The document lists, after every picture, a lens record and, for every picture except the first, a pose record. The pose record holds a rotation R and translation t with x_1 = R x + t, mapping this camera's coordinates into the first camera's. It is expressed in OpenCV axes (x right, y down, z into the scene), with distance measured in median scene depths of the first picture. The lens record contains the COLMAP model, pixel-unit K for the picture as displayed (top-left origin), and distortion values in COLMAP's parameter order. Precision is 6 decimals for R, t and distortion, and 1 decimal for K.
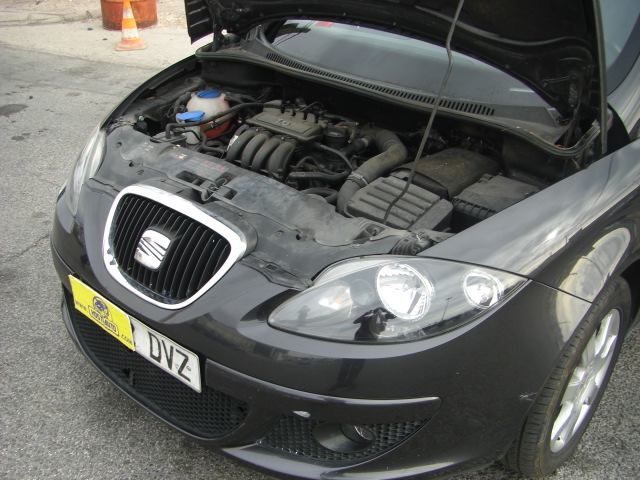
lens RADIAL K [[724.6, 0, 297.6], [0, 724.6, 269.8], [0, 0, 1]] dist [-0.176879, 0.091750]
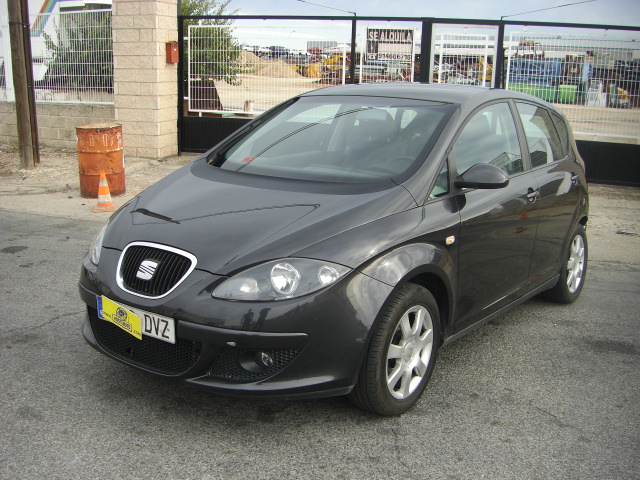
lens RADIAL K [[724.6, 0, 297.6], [0, 724.6, 269.8], [0, 0, 1]] dist [-0.176879, 0.091750]
pose [[0.997528, -0.027738, 0.064570, 0.051116], [0.043222, 0.966635, -0.252486, 0.412671], [-0.055412, 0.254652, 0.965444, -0.695329]]
